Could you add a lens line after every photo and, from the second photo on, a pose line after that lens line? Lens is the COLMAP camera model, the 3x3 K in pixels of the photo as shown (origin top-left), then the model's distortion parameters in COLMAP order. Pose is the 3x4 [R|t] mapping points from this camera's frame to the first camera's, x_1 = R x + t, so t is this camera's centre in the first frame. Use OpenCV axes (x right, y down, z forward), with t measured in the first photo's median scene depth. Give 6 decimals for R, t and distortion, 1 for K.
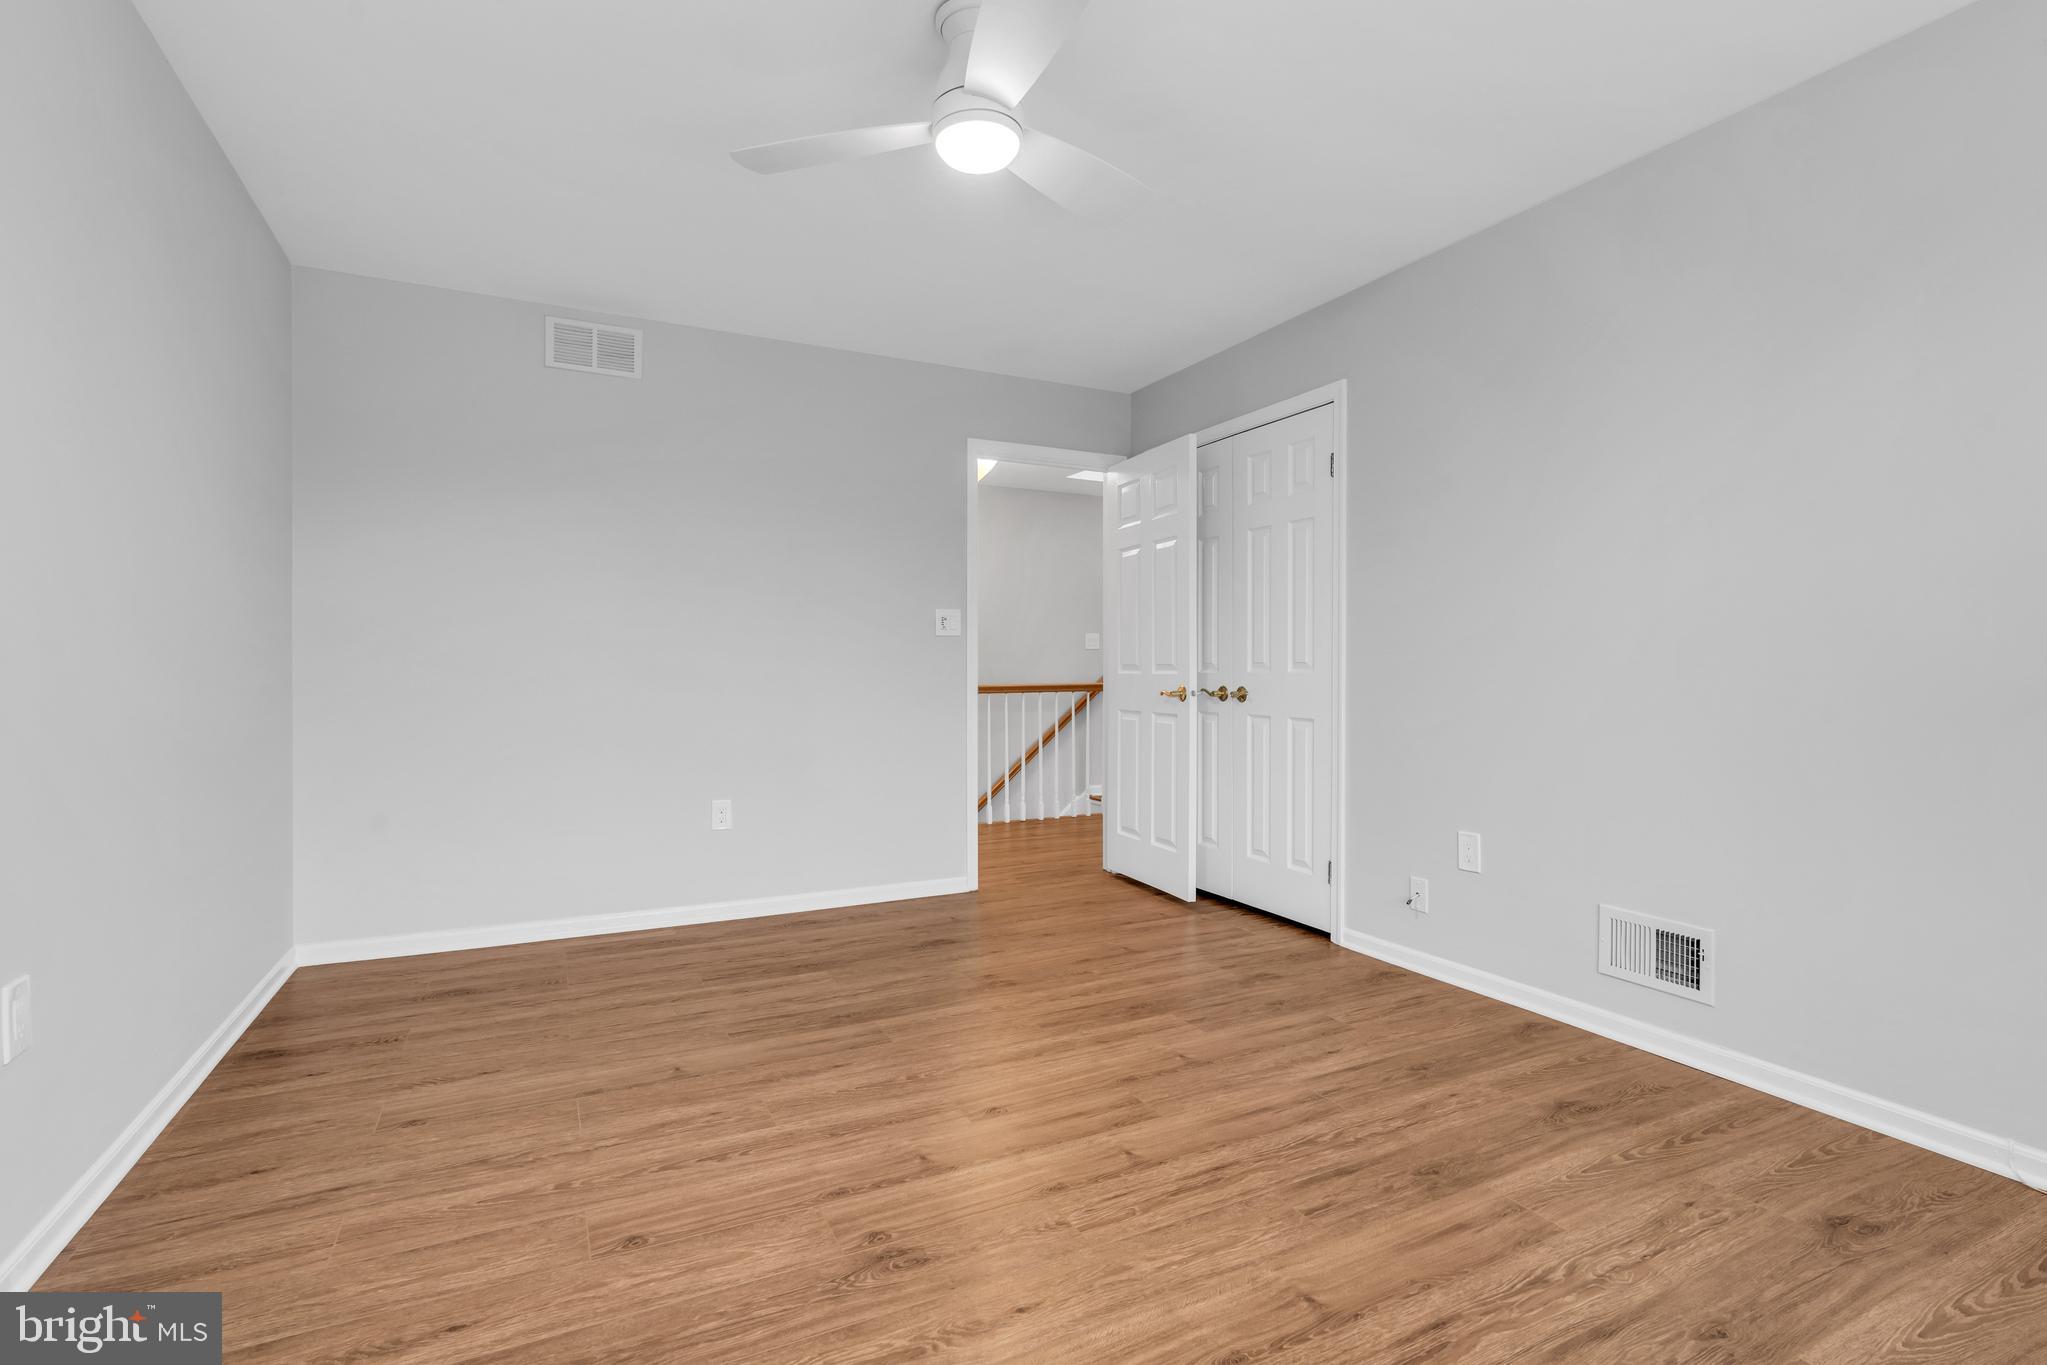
lens RADIAL K [[944.5, 0, 1024.0], [0, 944.5, 679.7], [0, 0, 1]] dist [-0.001704, 0.000611]
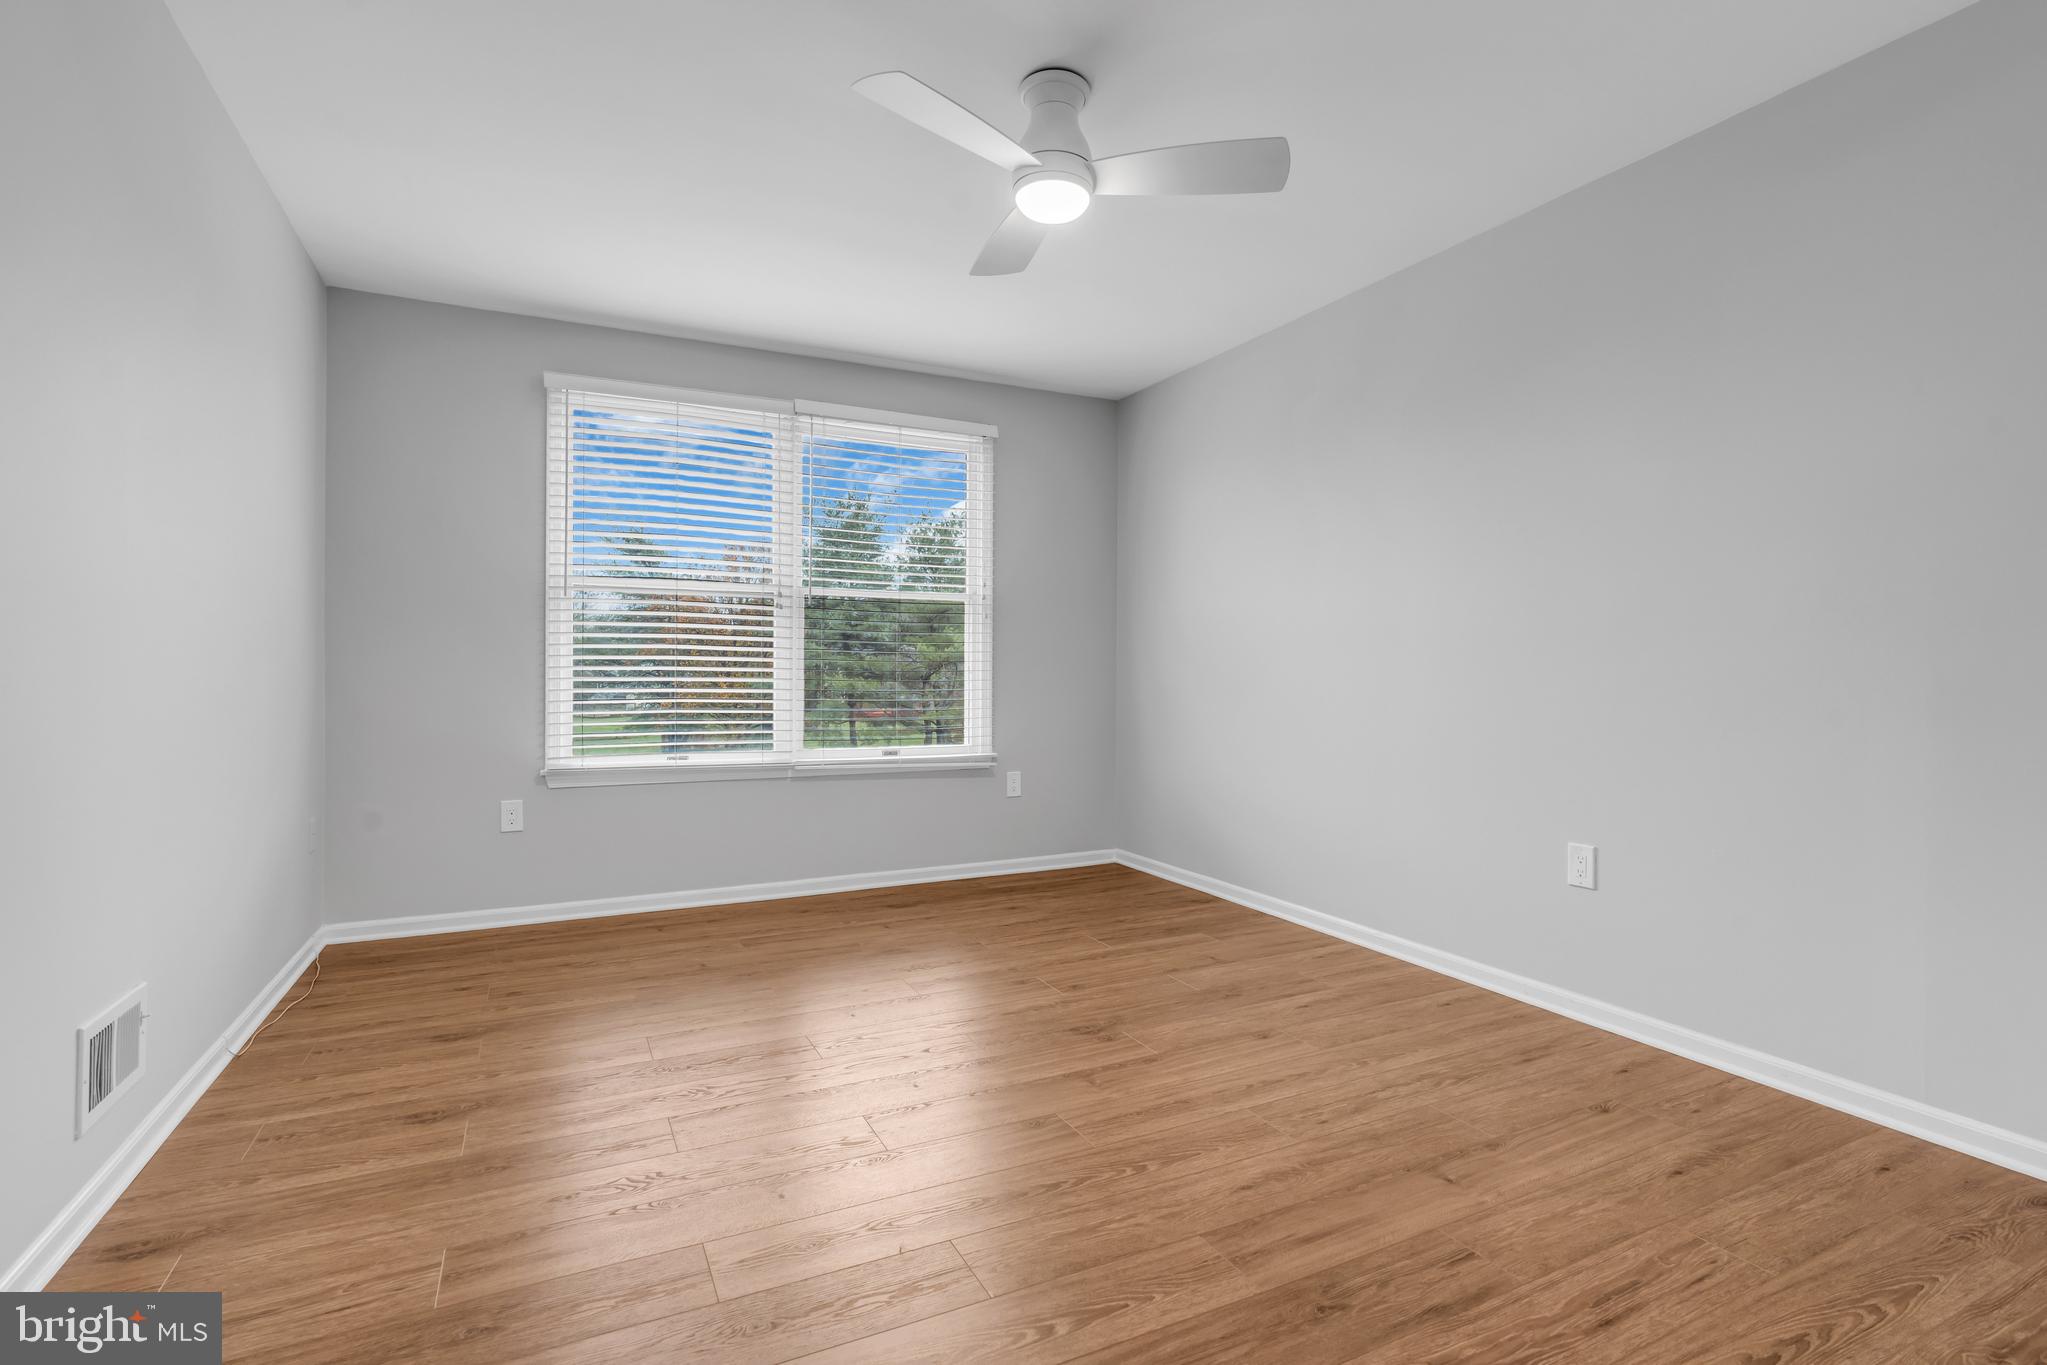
lens RADIAL K [[944.5, 0, 1024.0], [0, 944.5, 679.7], [0, 0, 1]] dist [-0.001704, 0.000611]
pose [[-0.999943, -0.005747, 0.009003, -0.027476], [-0.005589, 0.999831, 0.017487, -0.011298], [-0.009102, 0.017436, -0.999807, 2.071607]]
